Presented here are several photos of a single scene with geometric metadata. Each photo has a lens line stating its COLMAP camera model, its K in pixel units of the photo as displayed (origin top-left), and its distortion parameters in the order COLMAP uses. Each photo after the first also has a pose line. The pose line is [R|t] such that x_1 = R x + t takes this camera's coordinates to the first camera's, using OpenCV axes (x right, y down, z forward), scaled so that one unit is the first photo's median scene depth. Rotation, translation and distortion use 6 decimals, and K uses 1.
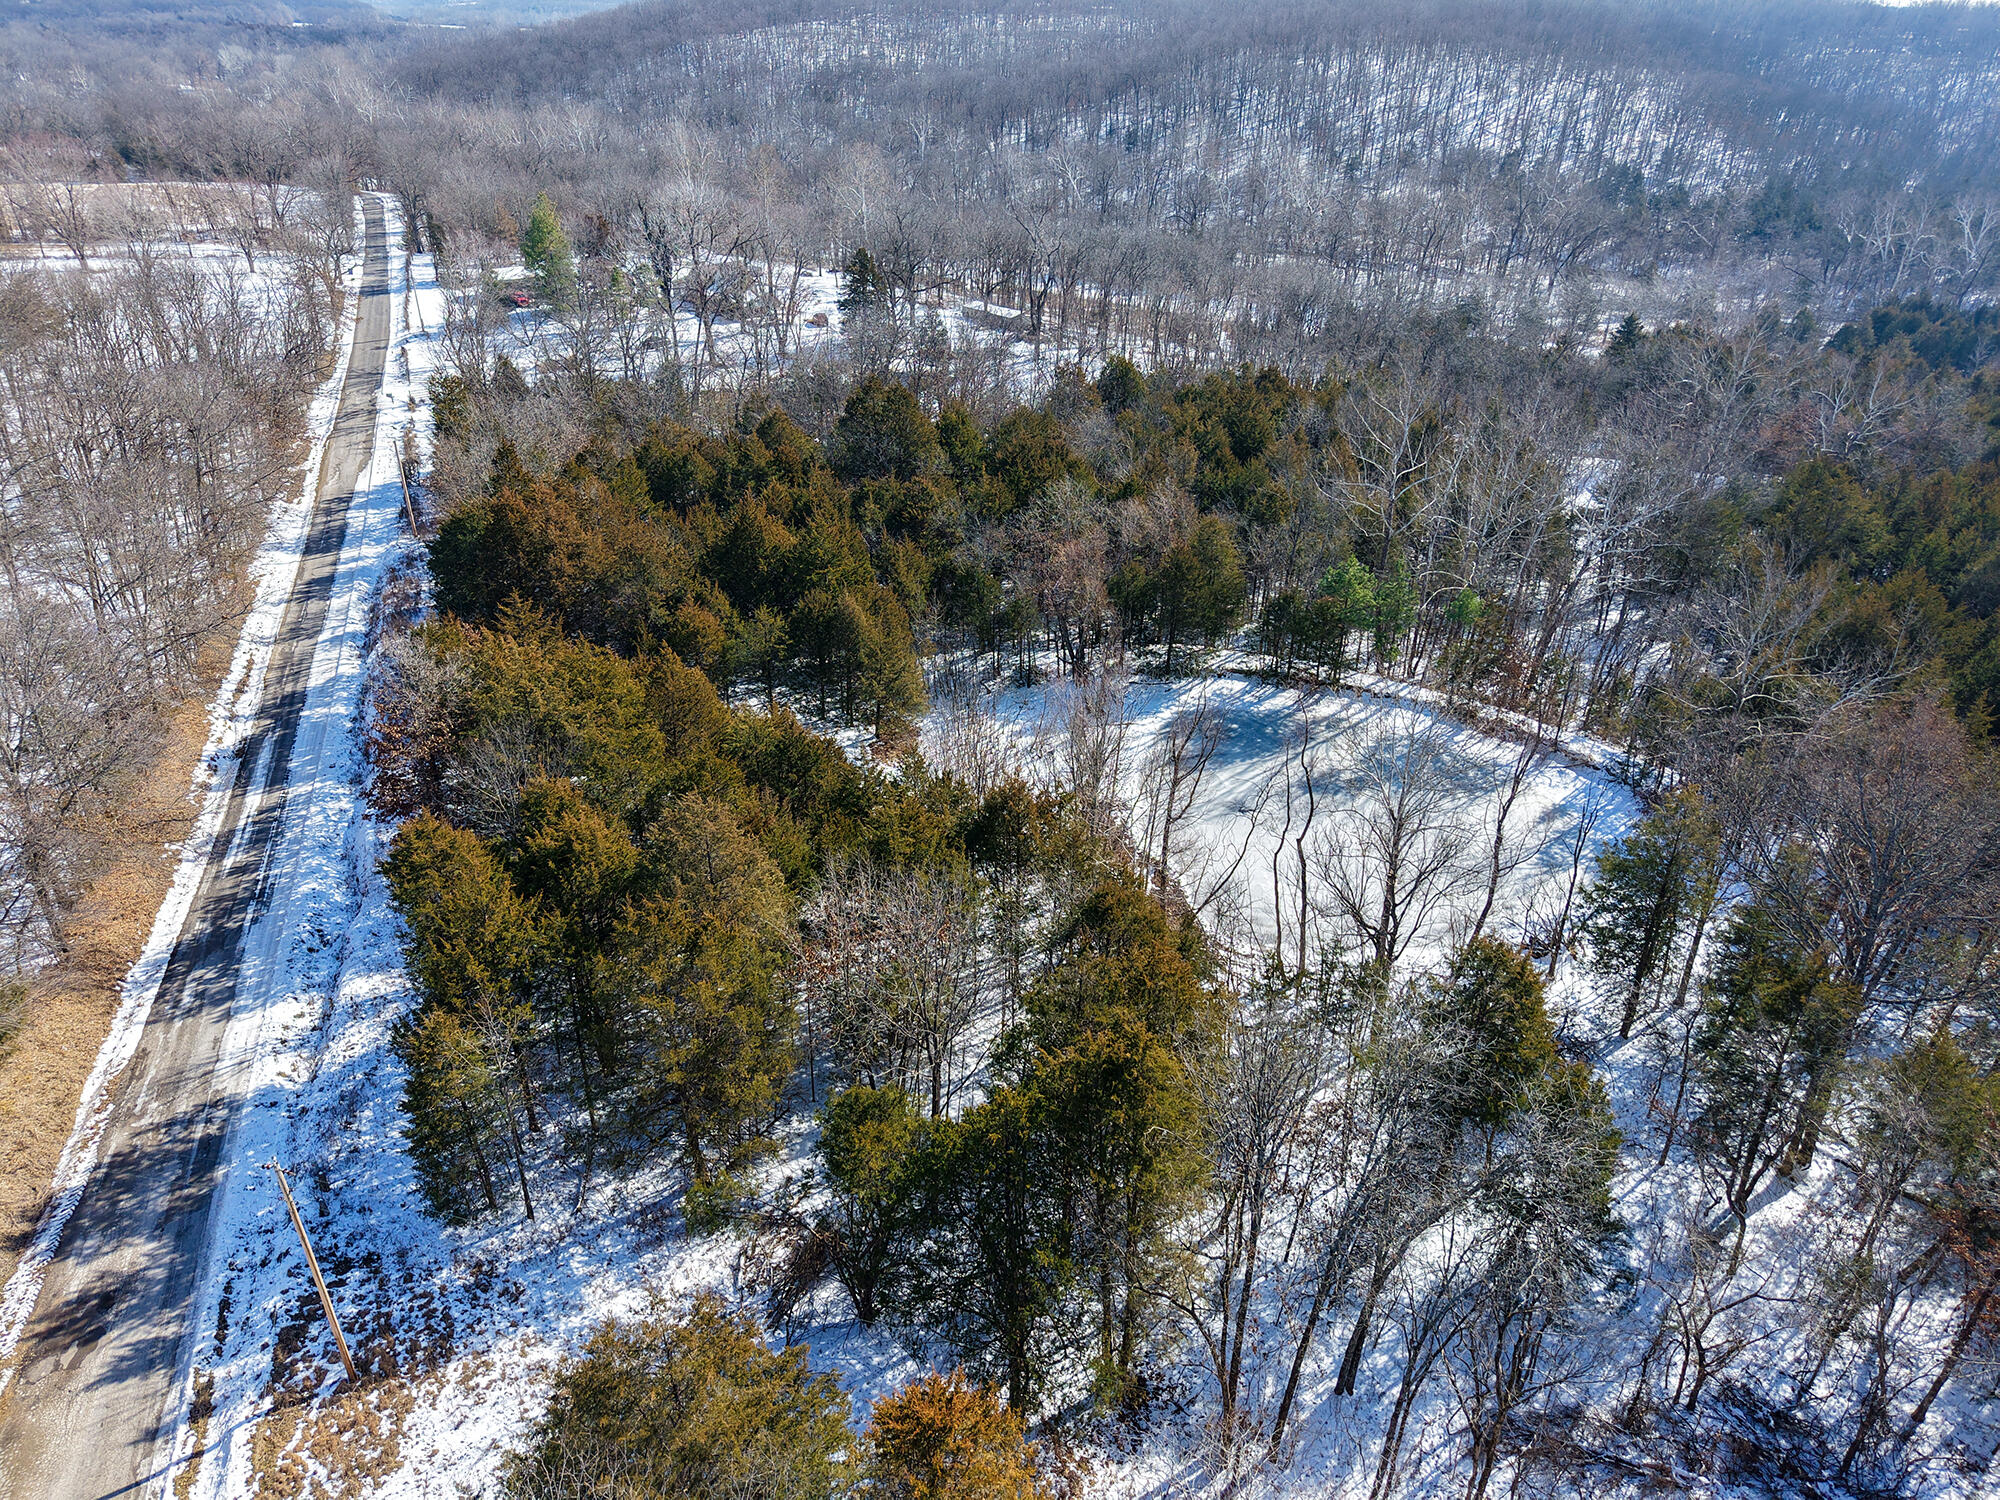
lens RADIAL K [[1336.8, 0, 1000.0], [0, 1336.8, 750.0], [0, 0, 1]] dist [0.023097, -0.012517]
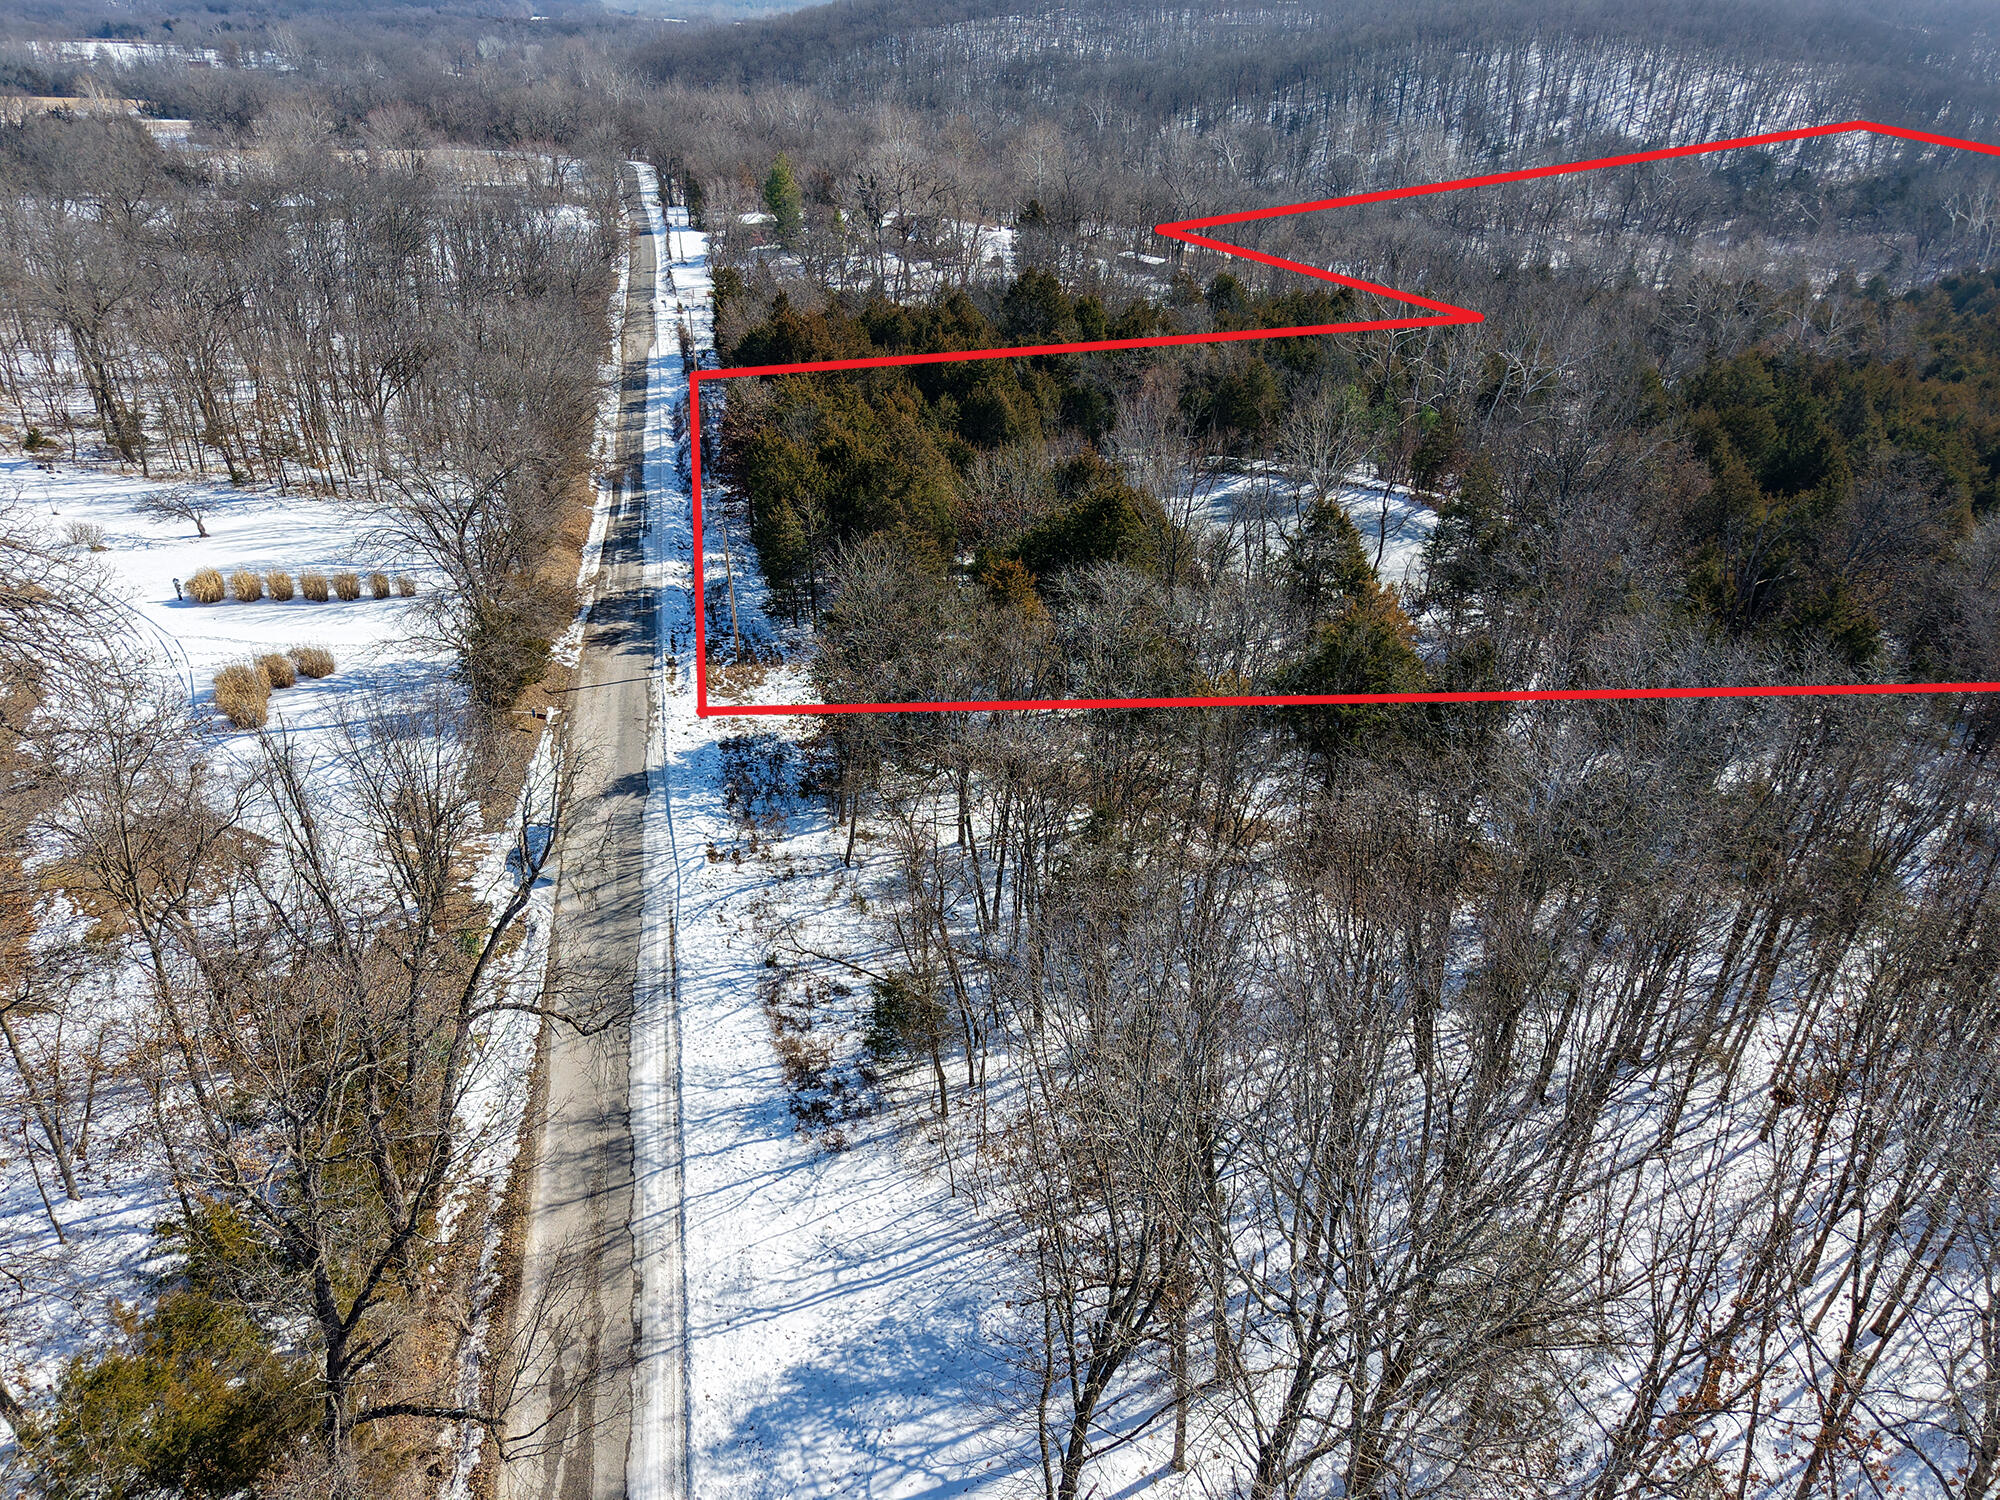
lens RADIAL K [[1336.8, 0, 1000.0], [0, 1336.8, 750.0], [0, 0, 1]] dist [0.023097, -0.012517]
pose [[0.991687, 0.064485, -0.111350, 0.031231], [-0.064218, 0.997918, 0.005988, 0.109277], [0.111504, 0.001213, 0.993763, -0.195978]]
